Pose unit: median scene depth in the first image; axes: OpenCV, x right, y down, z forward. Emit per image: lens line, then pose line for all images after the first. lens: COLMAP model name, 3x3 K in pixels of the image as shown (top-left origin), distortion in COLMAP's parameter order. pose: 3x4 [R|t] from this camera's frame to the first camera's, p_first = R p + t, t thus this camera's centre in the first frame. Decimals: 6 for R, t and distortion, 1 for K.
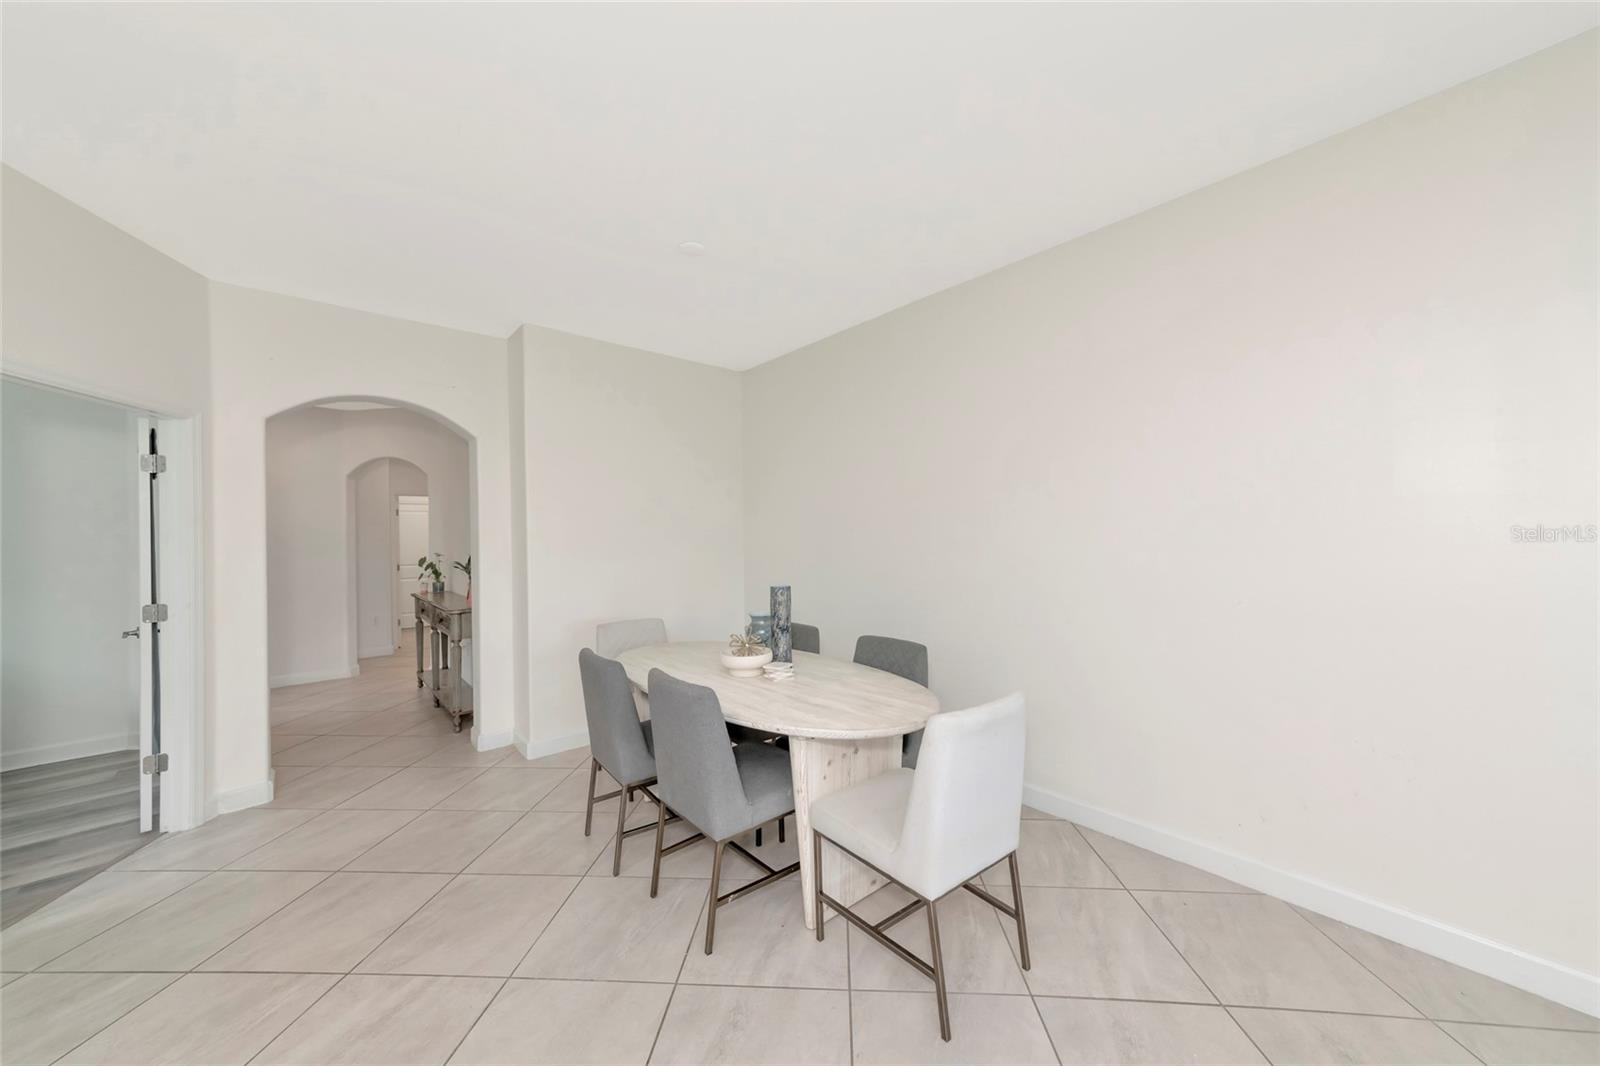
lens RADIAL K [[567.9, 0, 797.3], [0, 567.9, 540.3], [0, 0, 1]] dist [0.013462, 0.000624]
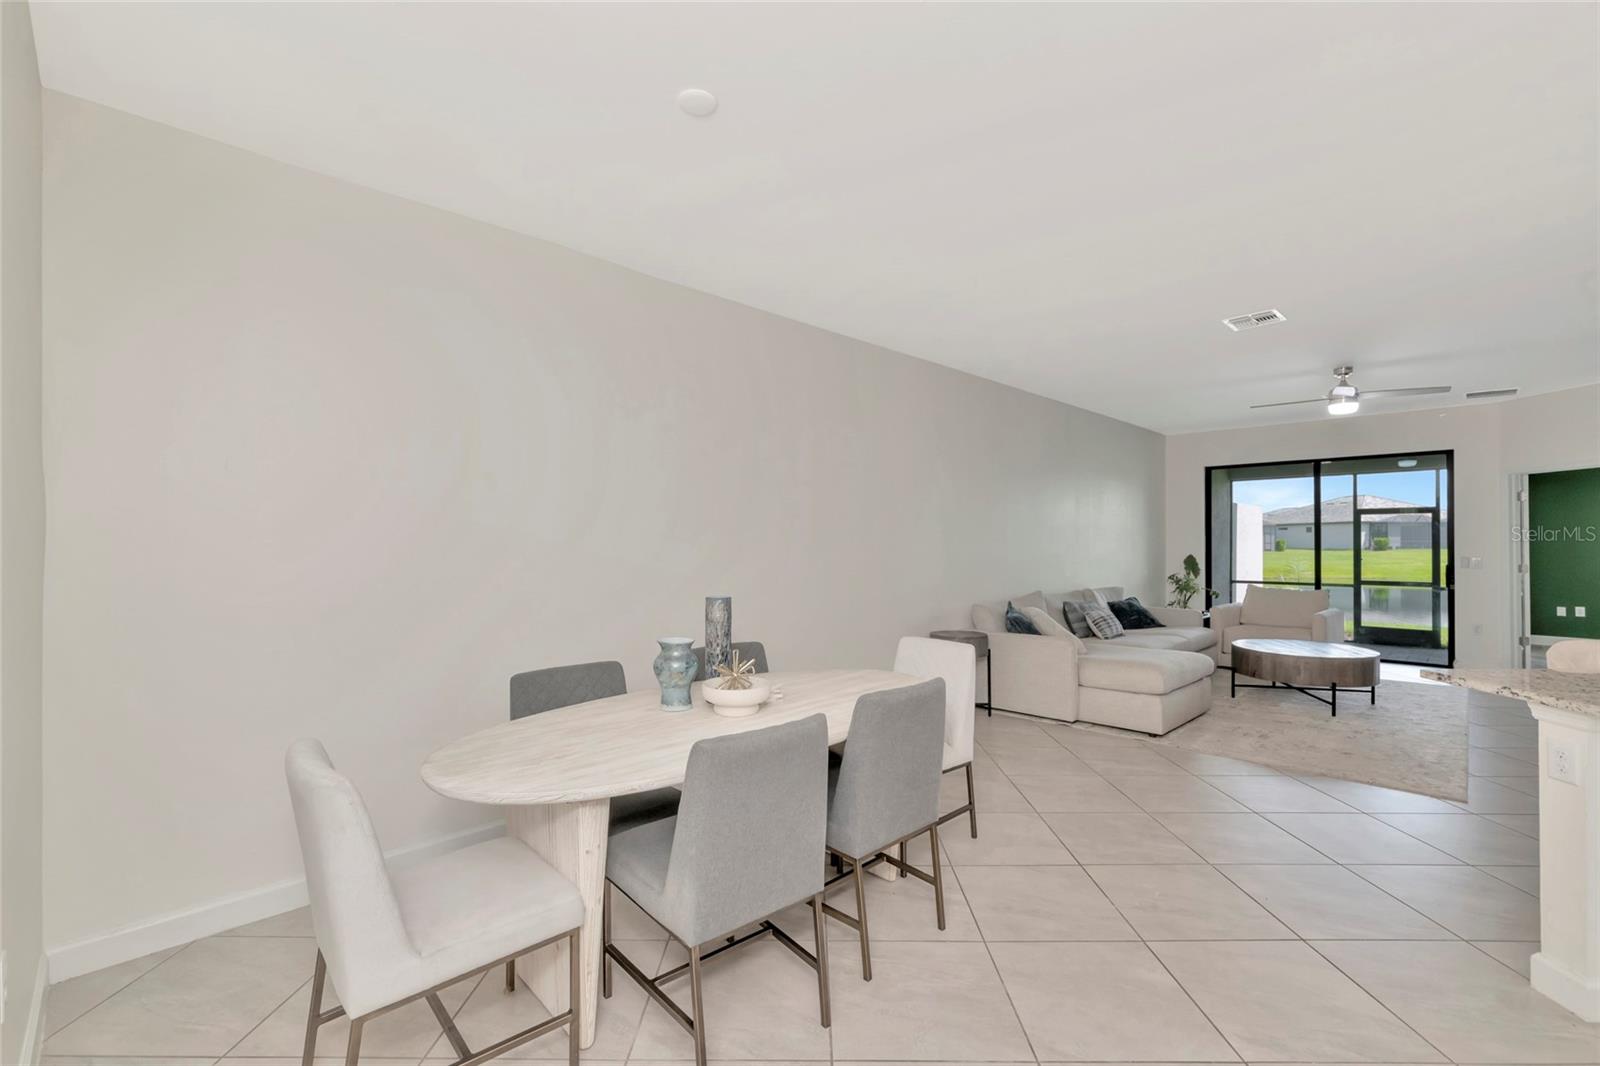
lens RADIAL K [[687.7, 0, 789.8], [0, 687.7, 538.1], [0, 0, 1]] dist [-0.005074, 0.000088]
pose [[-0.047060, 0.020785, 0.998676, -0.889668], [0.007594, 0.999762, -0.020450, 0.015409], [-0.998863, 0.006622, -0.047207, 0.842262]]
